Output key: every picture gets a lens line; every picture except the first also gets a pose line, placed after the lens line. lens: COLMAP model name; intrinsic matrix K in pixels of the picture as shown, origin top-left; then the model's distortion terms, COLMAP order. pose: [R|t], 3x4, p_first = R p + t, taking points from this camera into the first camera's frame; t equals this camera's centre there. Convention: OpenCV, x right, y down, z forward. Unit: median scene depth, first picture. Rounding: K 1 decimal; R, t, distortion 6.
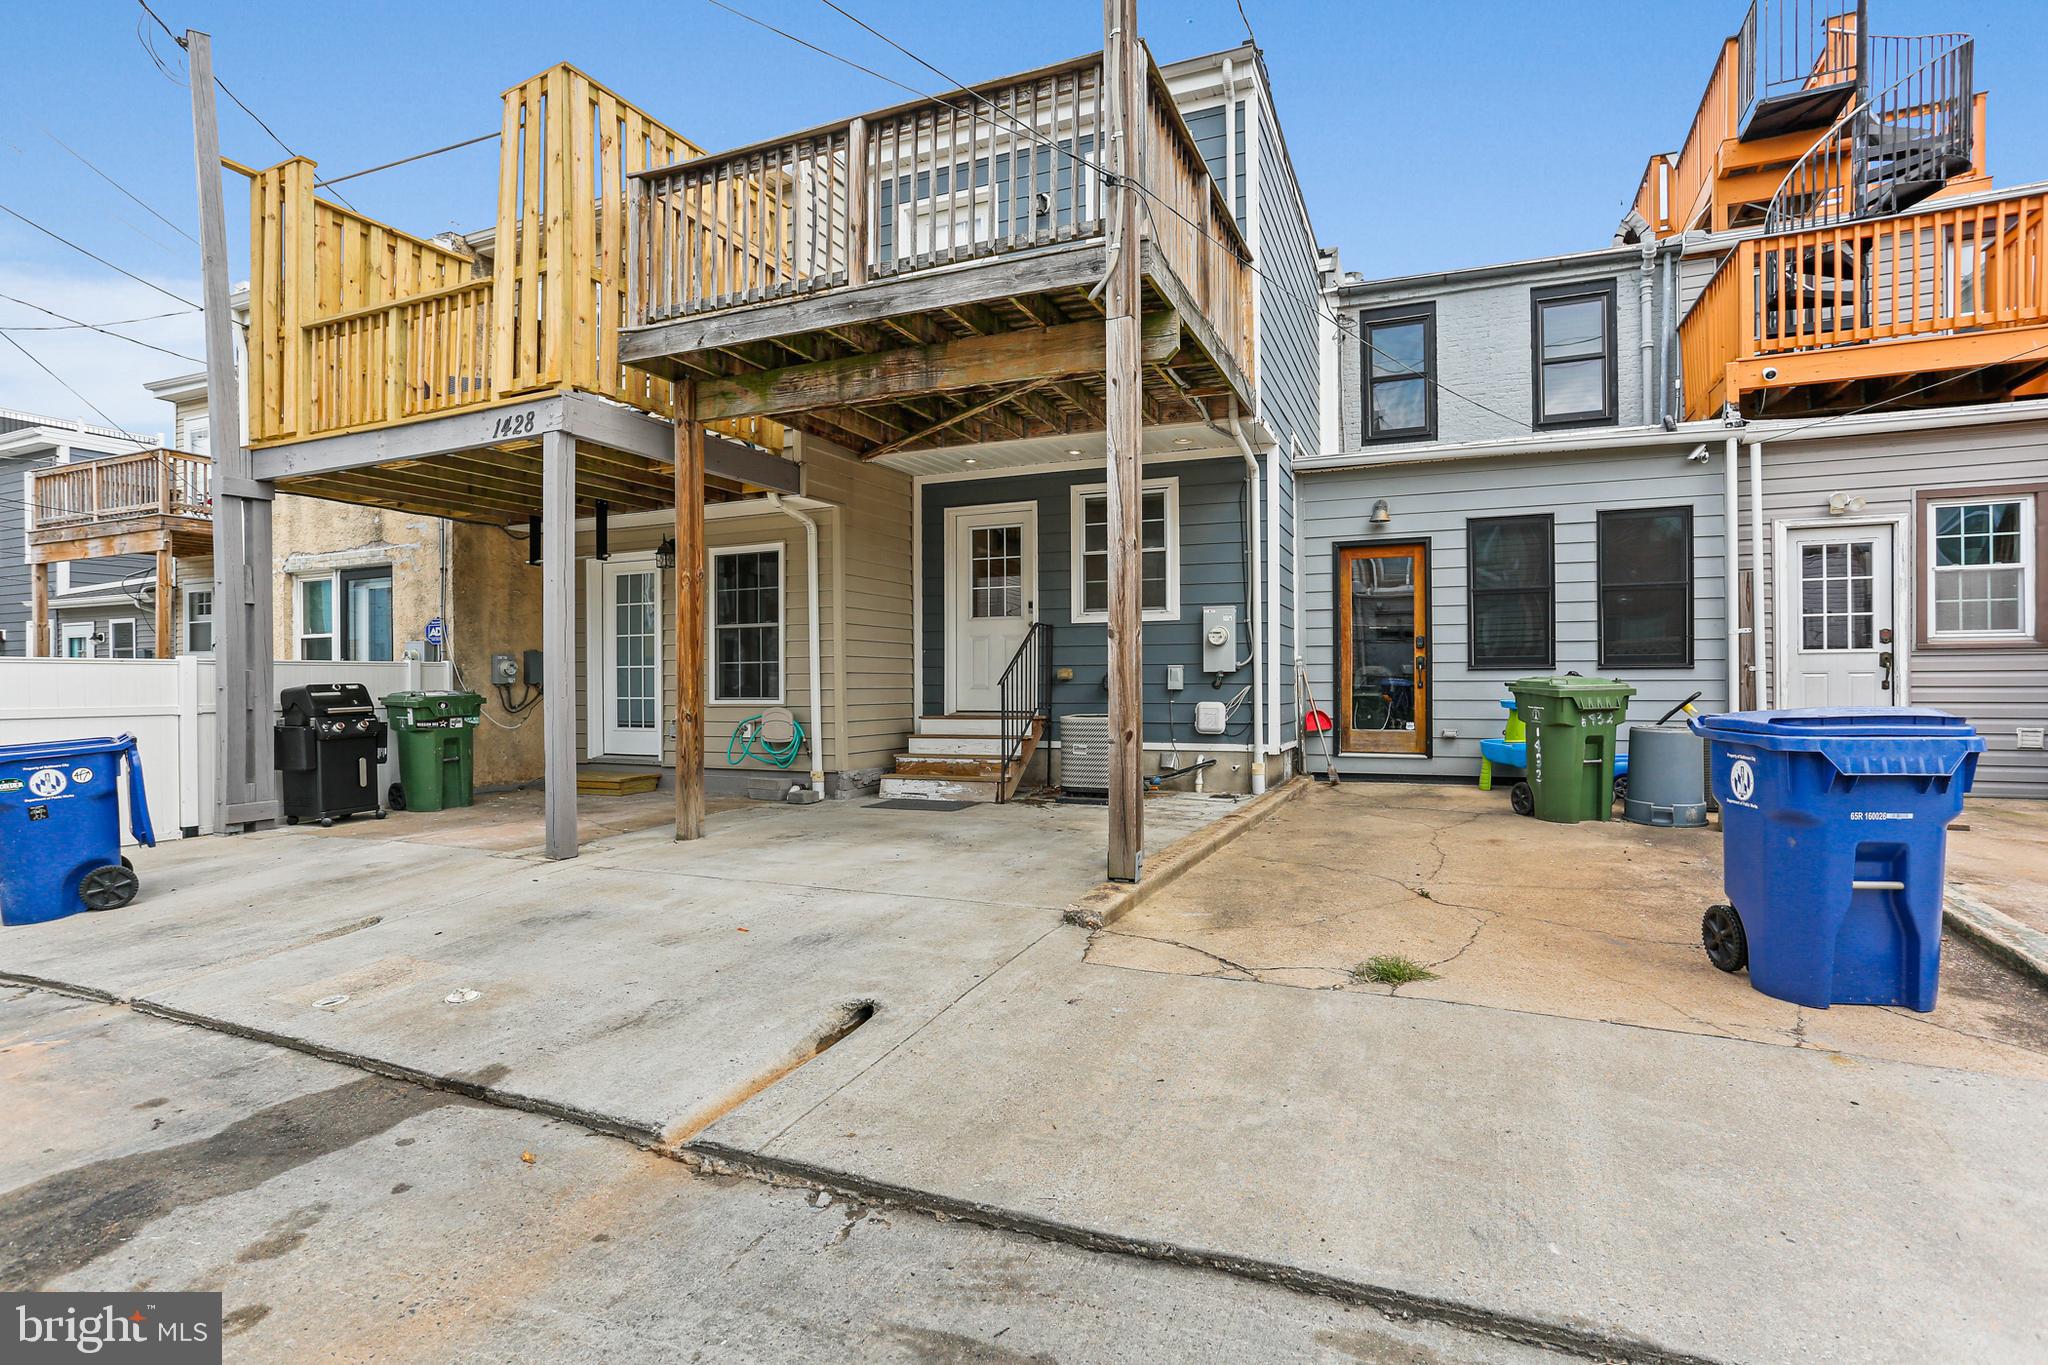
lens RADIAL K [[987.1, 0, 1020.2], [0, 987.1, 688.4], [0, 0, 1]] dist [-0.038158, 0.022223]
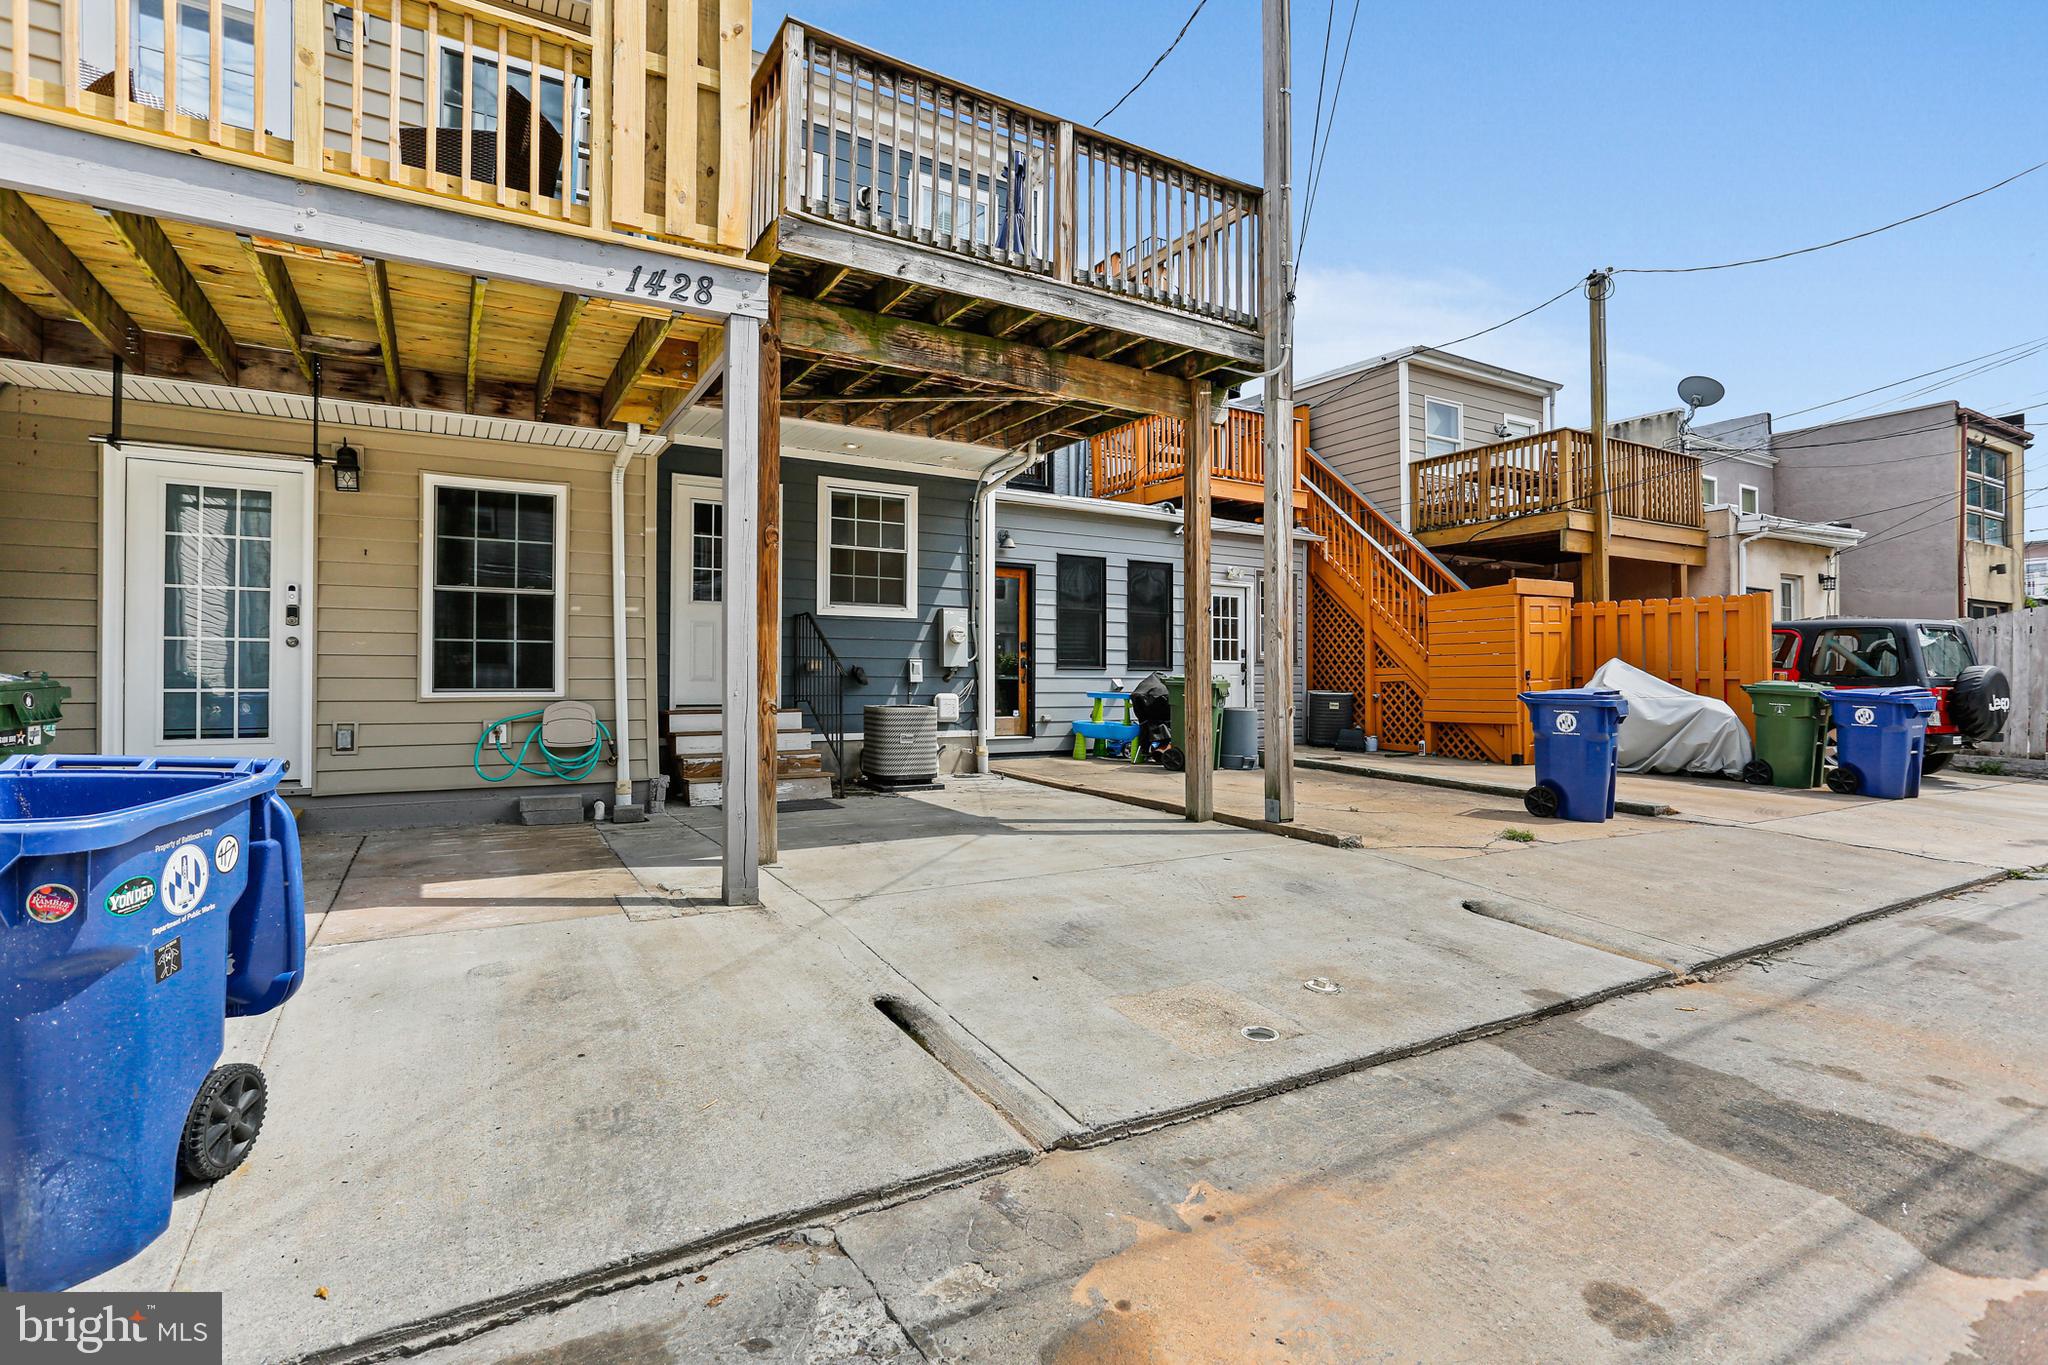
lens RADIAL K [[987.1, 0, 979.0], [0, 987.1, 669.7], [0, 0, 1]] dist [-0.038158, 0.022223]
pose [[0.597108, 0.017699, 0.801966, -0.782859], [0.000930, 0.999741, -0.022757, 0.013897], [-0.802161, 0.014334, 0.596936, 0.349385]]
